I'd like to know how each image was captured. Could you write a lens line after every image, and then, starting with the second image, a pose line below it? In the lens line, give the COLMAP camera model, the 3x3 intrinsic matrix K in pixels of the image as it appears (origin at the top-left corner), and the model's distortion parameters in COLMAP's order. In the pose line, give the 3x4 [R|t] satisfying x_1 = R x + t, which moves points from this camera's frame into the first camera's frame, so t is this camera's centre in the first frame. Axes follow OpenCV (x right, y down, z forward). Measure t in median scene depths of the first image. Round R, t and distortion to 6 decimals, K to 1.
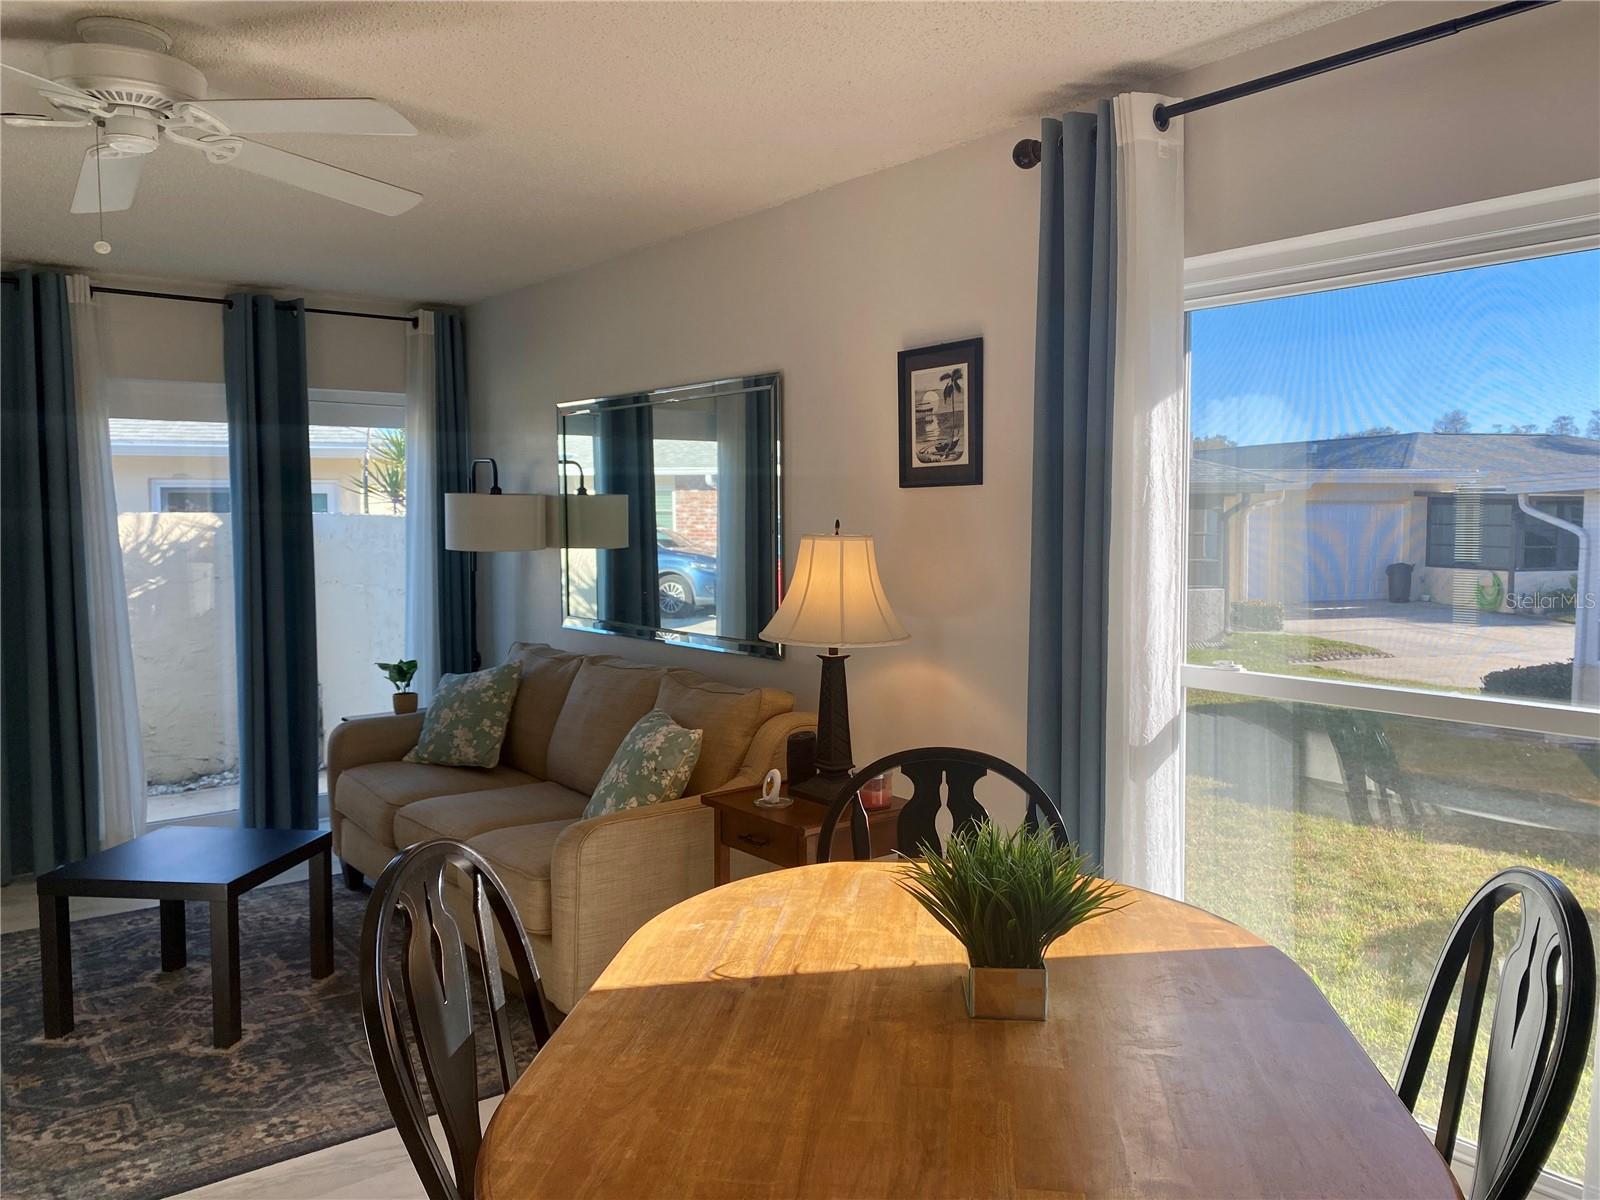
lens RADIAL K [[1219.0, 0, 827.9], [0, 1219.0, 577.1], [0, 0, 1]] dist [0.019991, -0.021563]
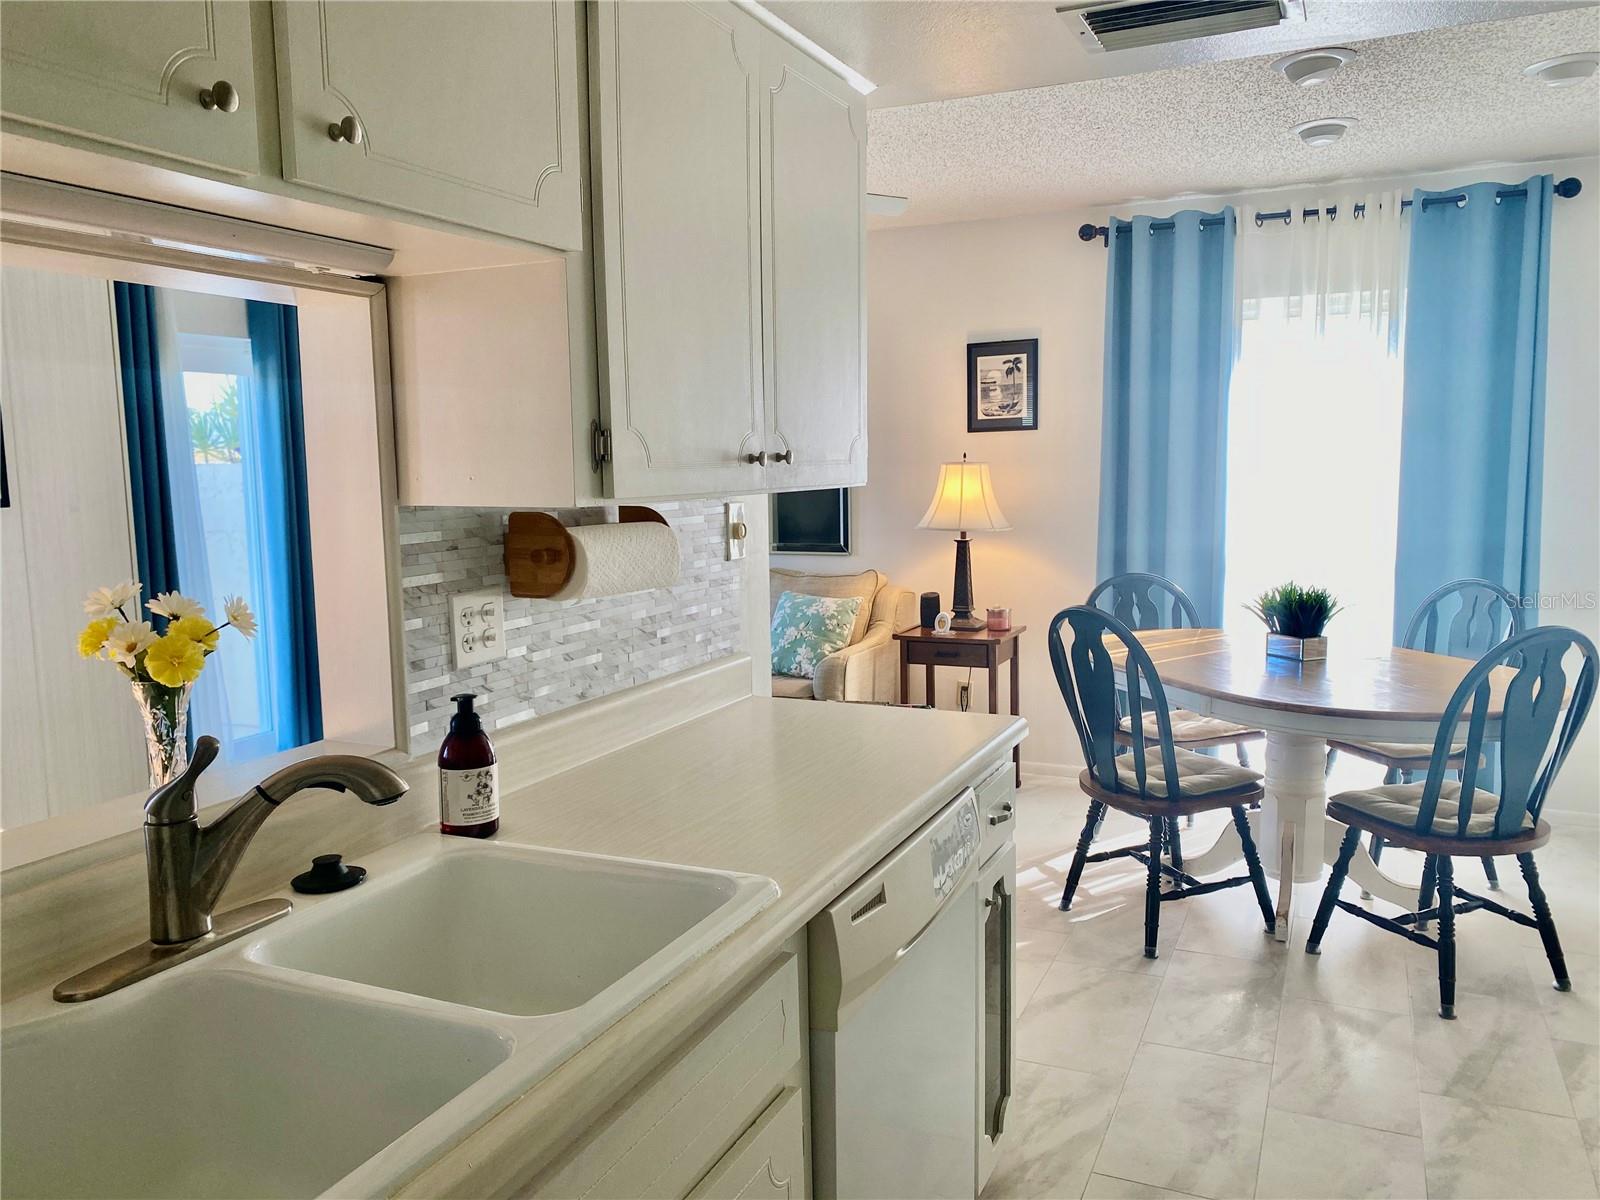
lens RADIAL K [[1219.0, 0, 809.9], [0, 1219.0, 584.4], [0, 0, 1]] dist [0.019991, -0.021563]
pose [[0.891003, -0.052940, 0.450901, -0.859038], [0.032192, 0.998045, 0.053566, 0.030698], [-0.452855, -0.033211, 0.890965, -0.301125]]
